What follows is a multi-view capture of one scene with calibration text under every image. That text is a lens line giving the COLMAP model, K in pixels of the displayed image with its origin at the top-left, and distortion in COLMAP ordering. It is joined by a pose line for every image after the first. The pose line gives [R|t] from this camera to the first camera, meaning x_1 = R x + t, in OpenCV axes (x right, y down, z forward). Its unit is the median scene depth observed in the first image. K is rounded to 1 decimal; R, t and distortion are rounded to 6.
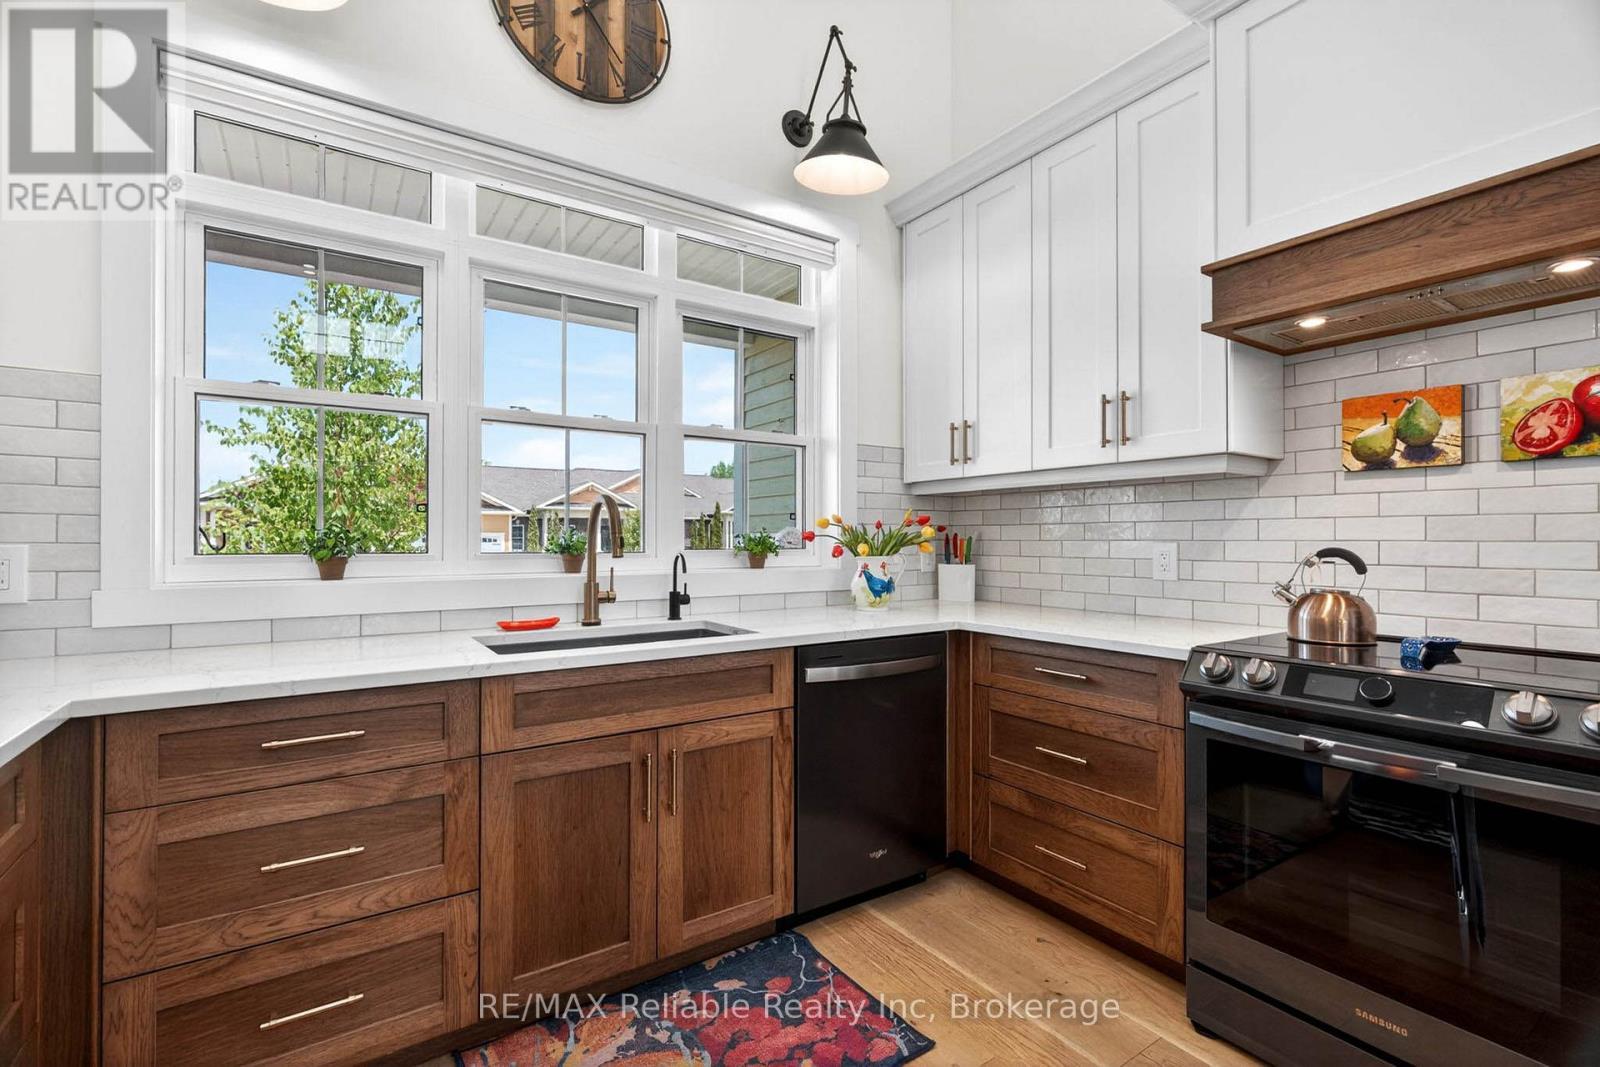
lens RADIAL K [[709.3, 0, 795.4], [0, 709.3, 537.0], [0, 0, 1]] dist [-0.003369, 0.000606]
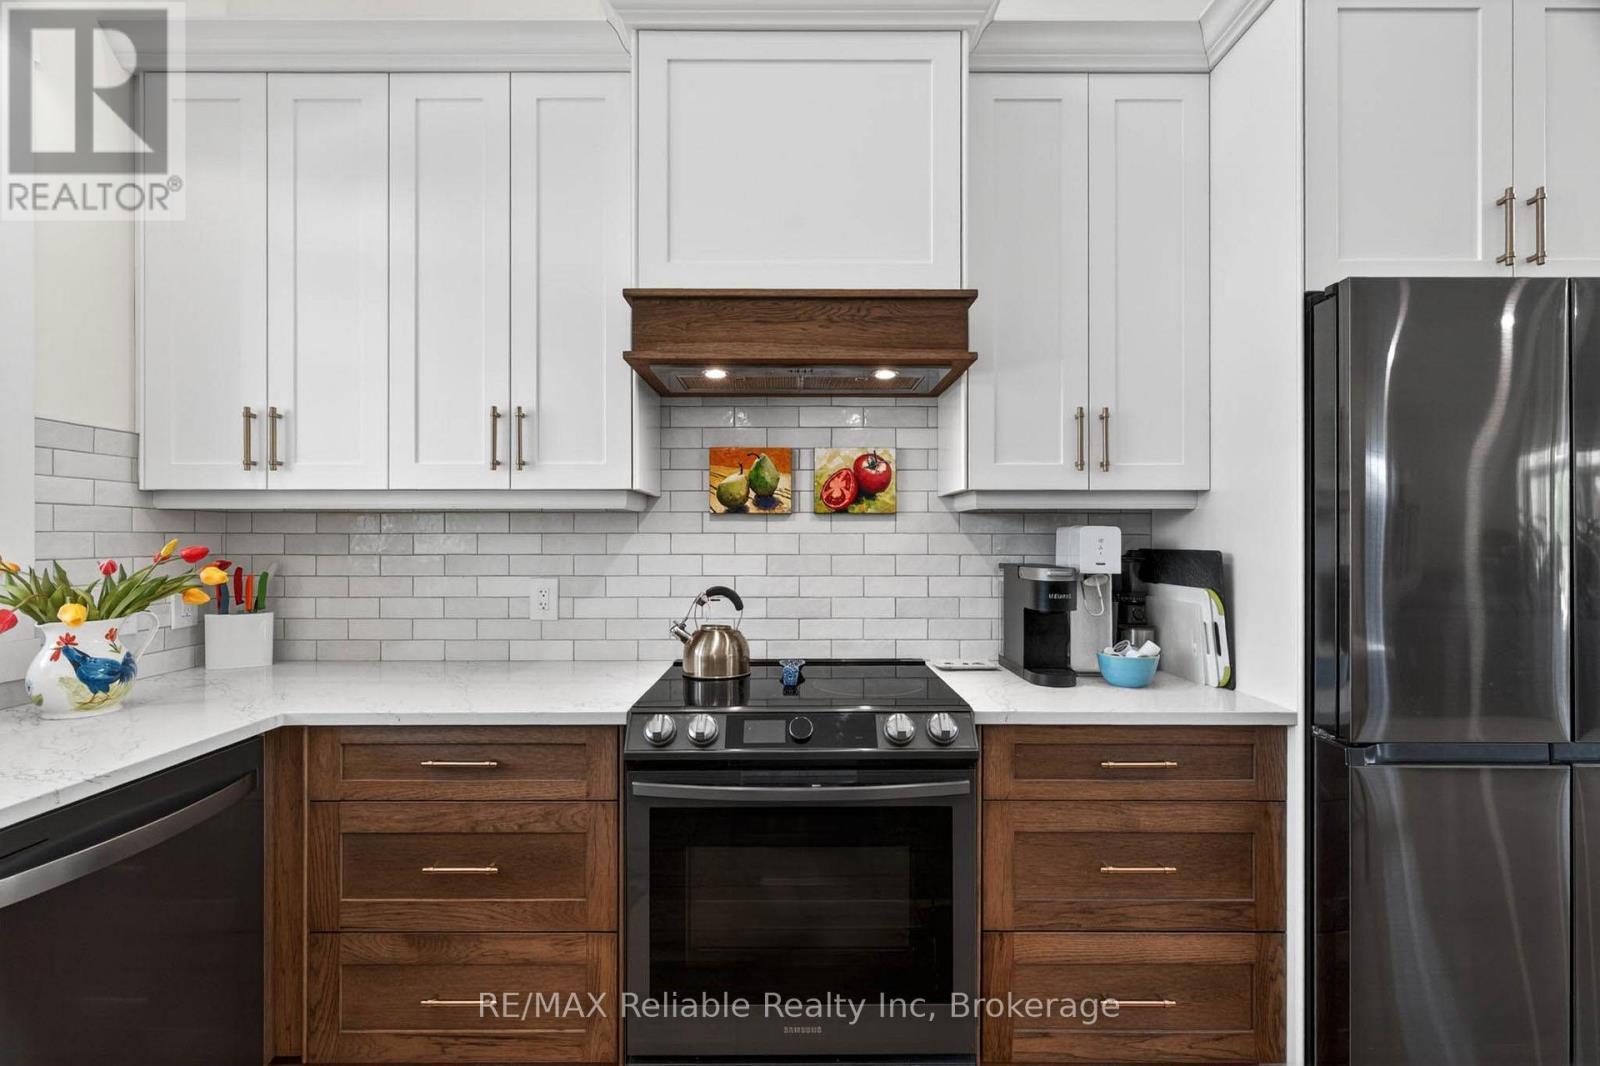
lens RADIAL K [[709.3, 0, 795.4], [0, 709.3, 536.5], [0, 0, 1]] dist [-0.003369, 0.000606]
pose [[0.554009, 0.002023, 0.832508, -0.064460], [-0.002003, 0.999997, -0.001097, -0.054109], [-0.832508, -0.001060, 0.554011, 0.276891]]
